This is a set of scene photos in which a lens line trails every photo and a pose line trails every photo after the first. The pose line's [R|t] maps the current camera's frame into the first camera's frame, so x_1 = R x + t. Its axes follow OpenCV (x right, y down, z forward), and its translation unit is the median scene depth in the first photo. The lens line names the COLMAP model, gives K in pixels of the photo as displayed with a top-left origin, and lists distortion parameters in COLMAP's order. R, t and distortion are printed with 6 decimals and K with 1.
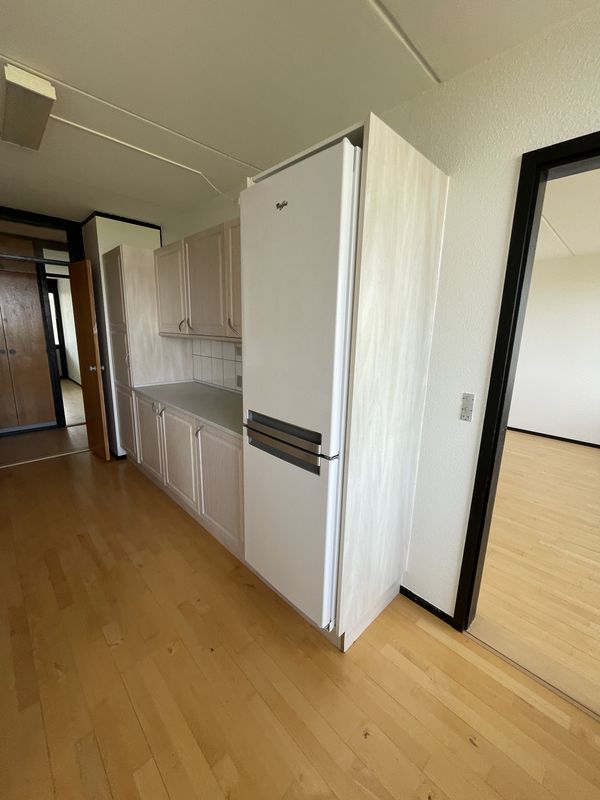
lens RADIAL K [[323.9, 0, 303.4], [0, 323.9, 398.4], [0, 0, 1]] dist [-0.005428, 0.000401]
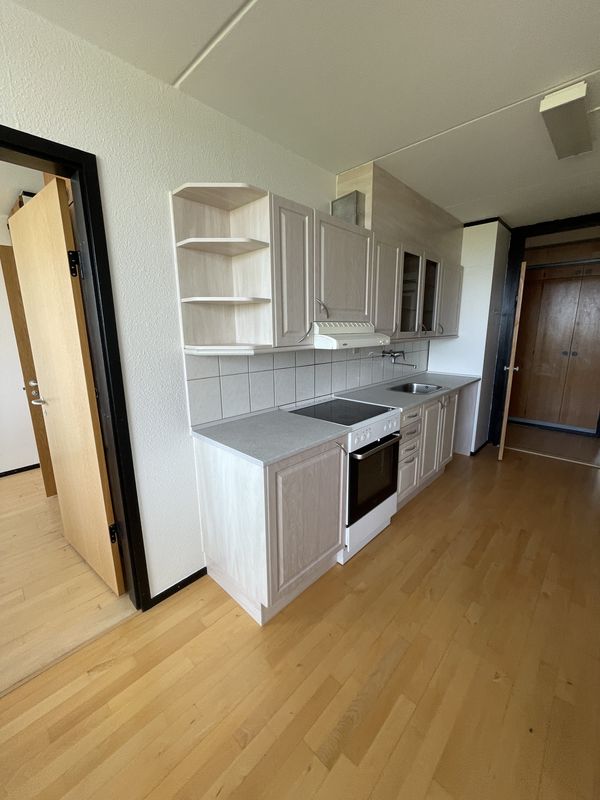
lens RADIAL K [[323.9, 0, 303.5], [0, 323.9, 399.8], [0, 0, 1]] dist [-0.005428, 0.000401]
pose [[0.017779, 0.183214, -0.982912, 0.256202], [-0.194192, 0.964980, 0.176359, -0.026381], [0.980802, 0.187738, 0.052735, 0.201905]]
